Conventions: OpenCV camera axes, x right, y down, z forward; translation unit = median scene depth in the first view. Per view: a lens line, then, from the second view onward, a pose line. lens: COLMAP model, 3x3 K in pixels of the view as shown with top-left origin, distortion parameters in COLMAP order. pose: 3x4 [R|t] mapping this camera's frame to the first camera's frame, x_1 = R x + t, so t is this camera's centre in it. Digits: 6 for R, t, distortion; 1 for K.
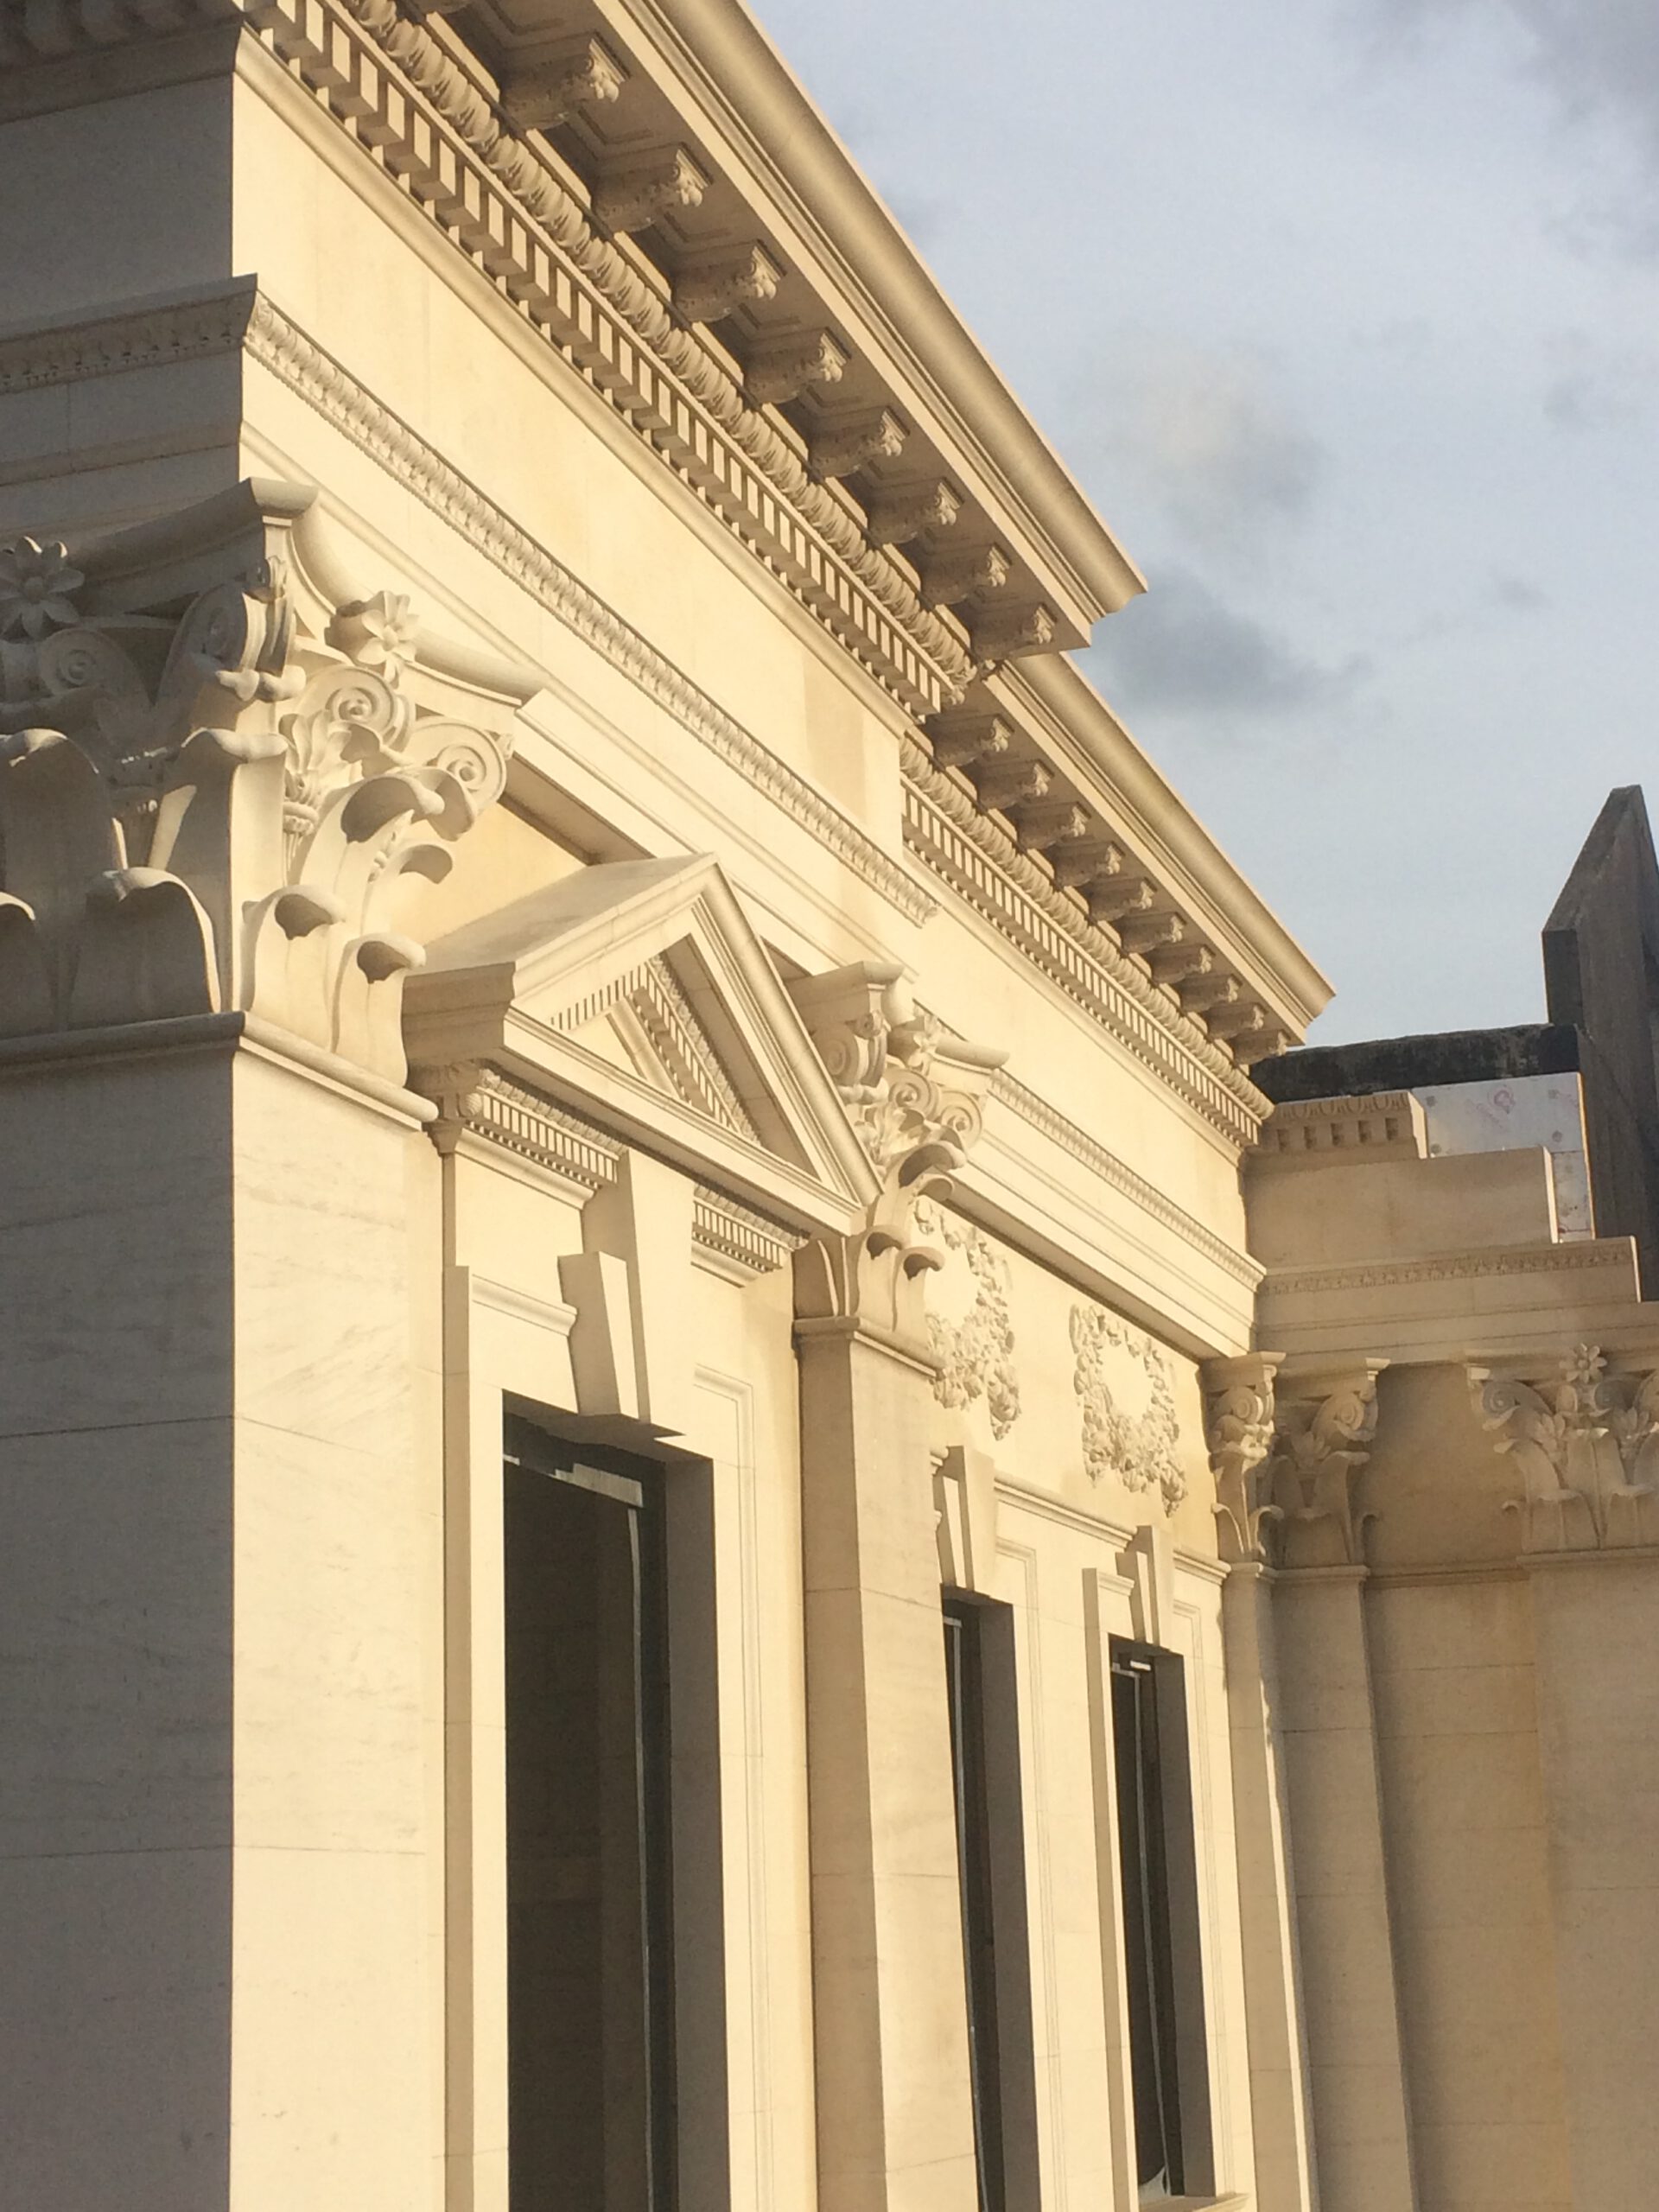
lens RADIAL K [[3466.3, 0, 829.5], [0, 3466.3, 1106.0], [0, 0, 1]] dist [0.049912, 0.082519]
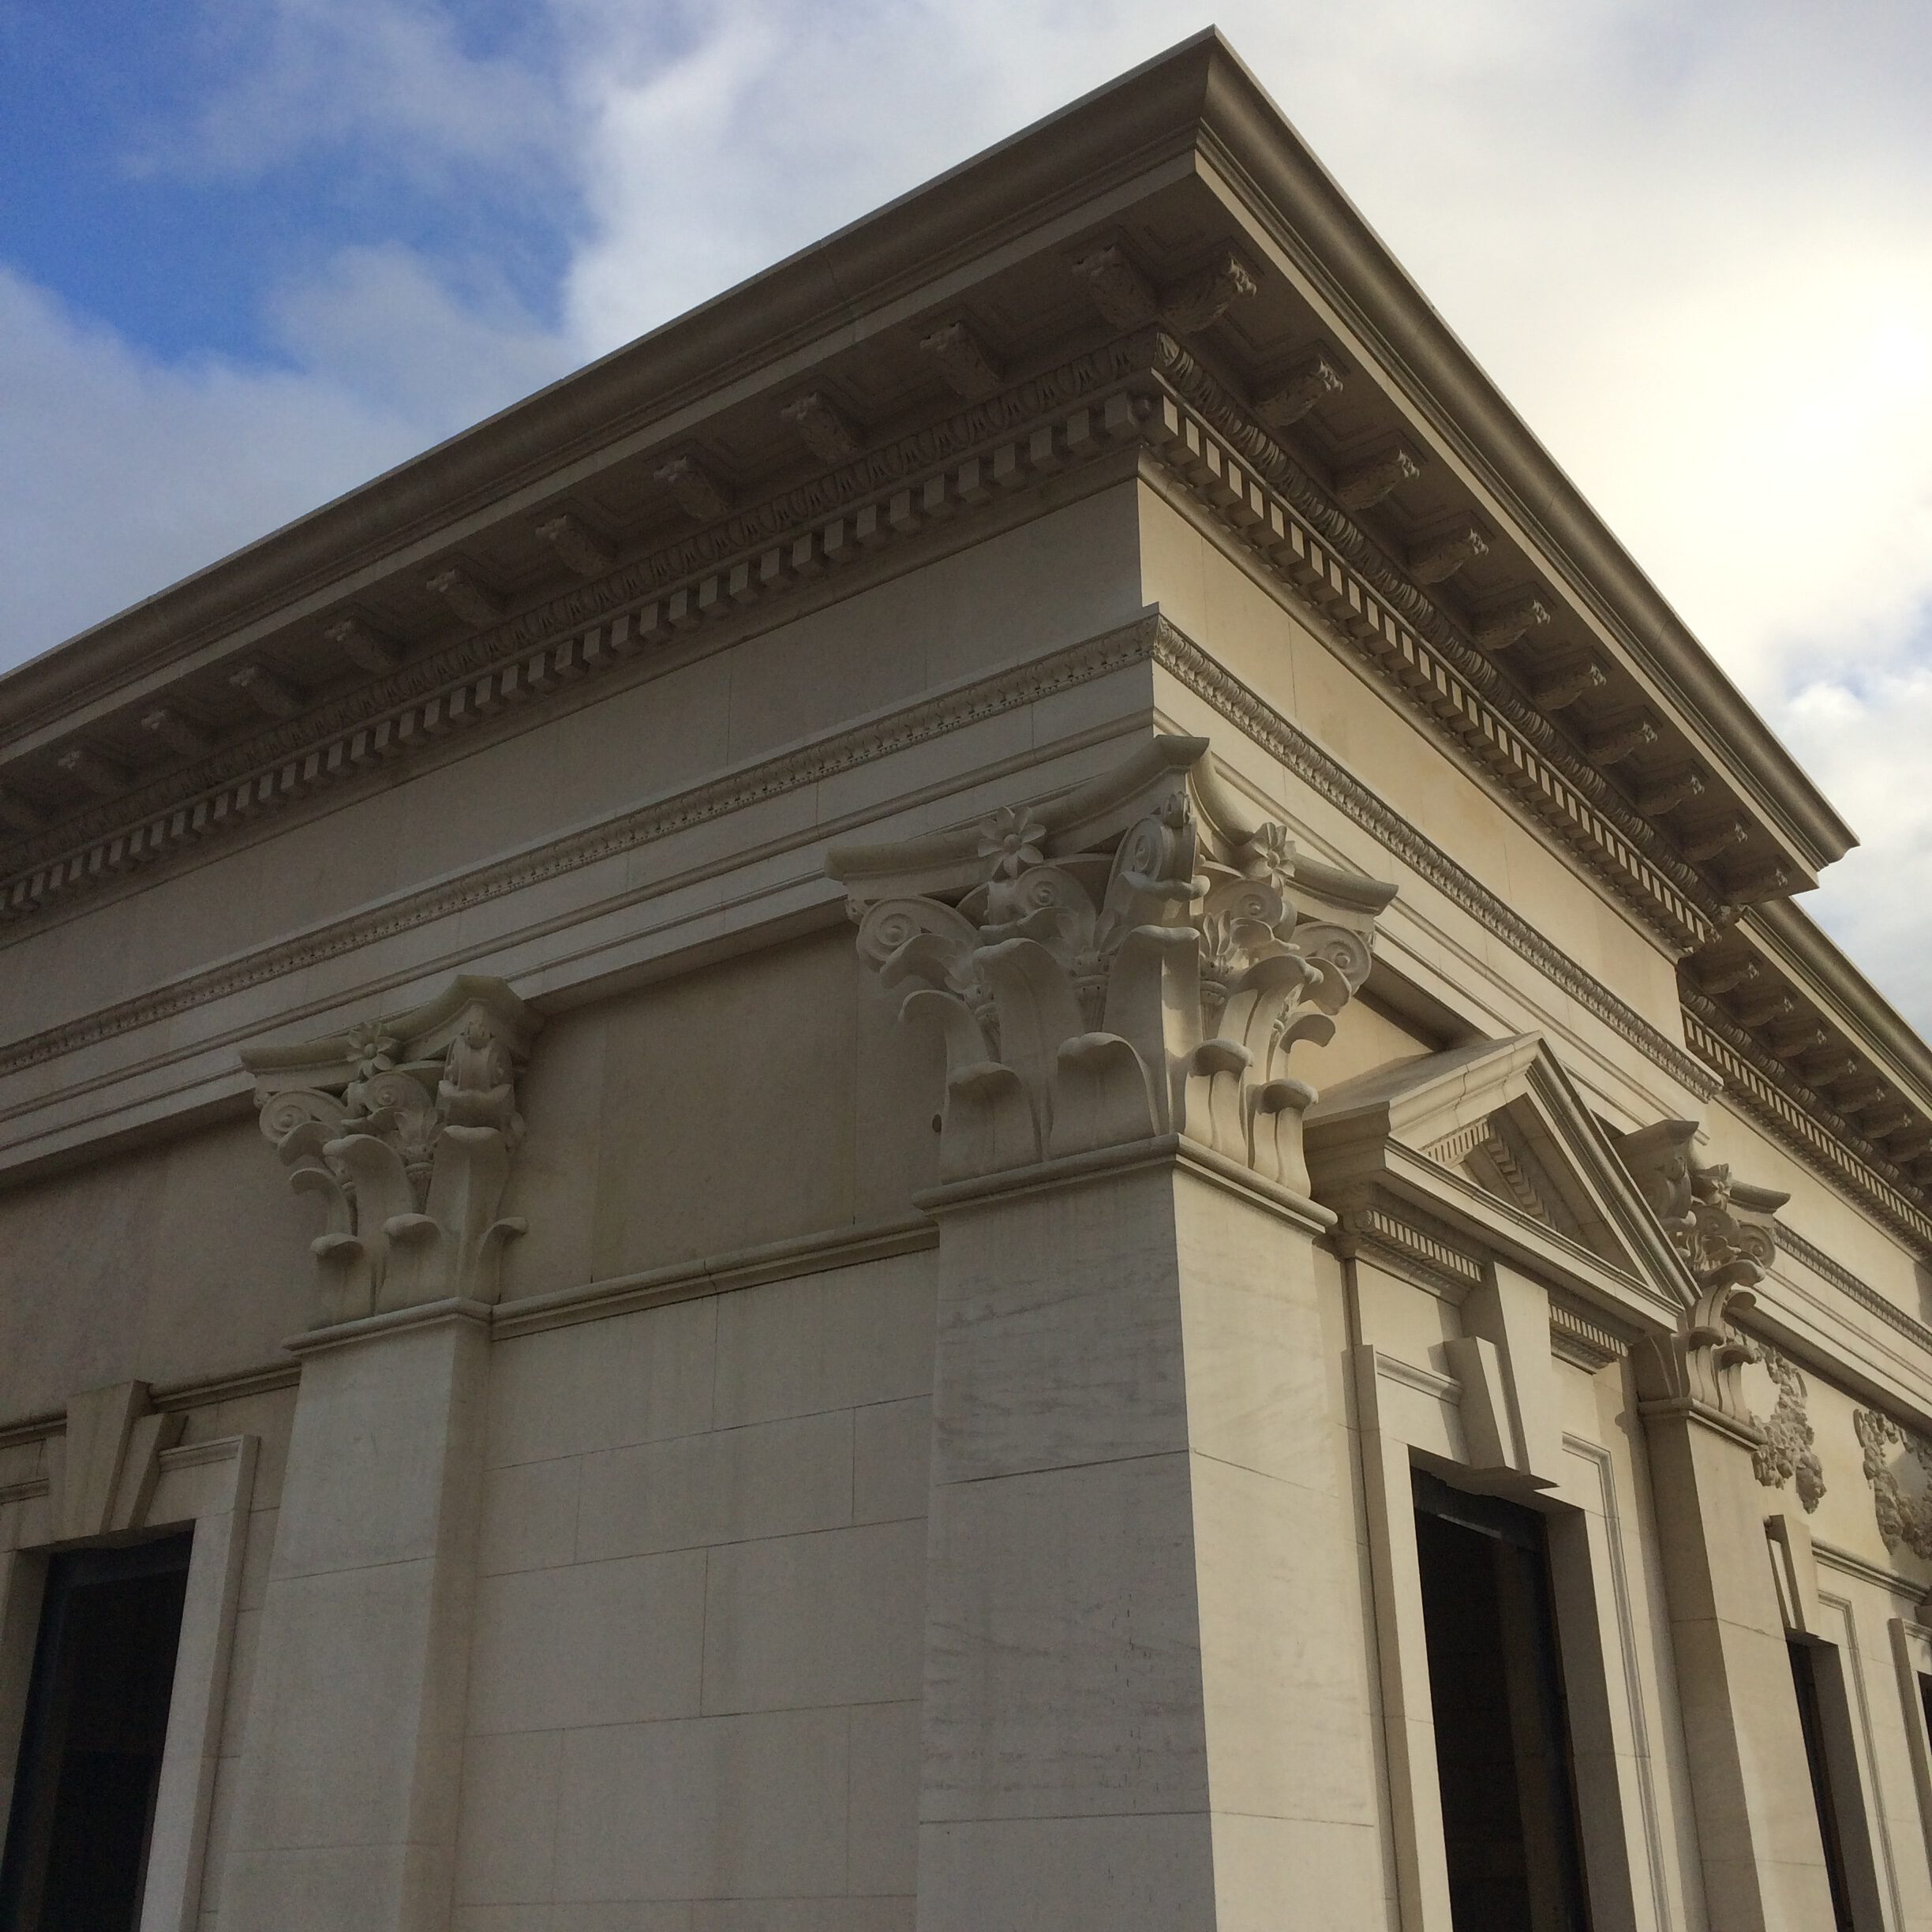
lens RADIAL K [[2201.1, 0, 966.0], [0, 2201.1, 966.0], [0, 0, 1]] dist [0.073330, -0.056156]
pose [[0.957355, -0.091242, -0.274127, -0.010626], [0.044779, 0.984217, -0.171207, 0.041514], [0.285421, 0.151630, 0.946331, 0.159287]]
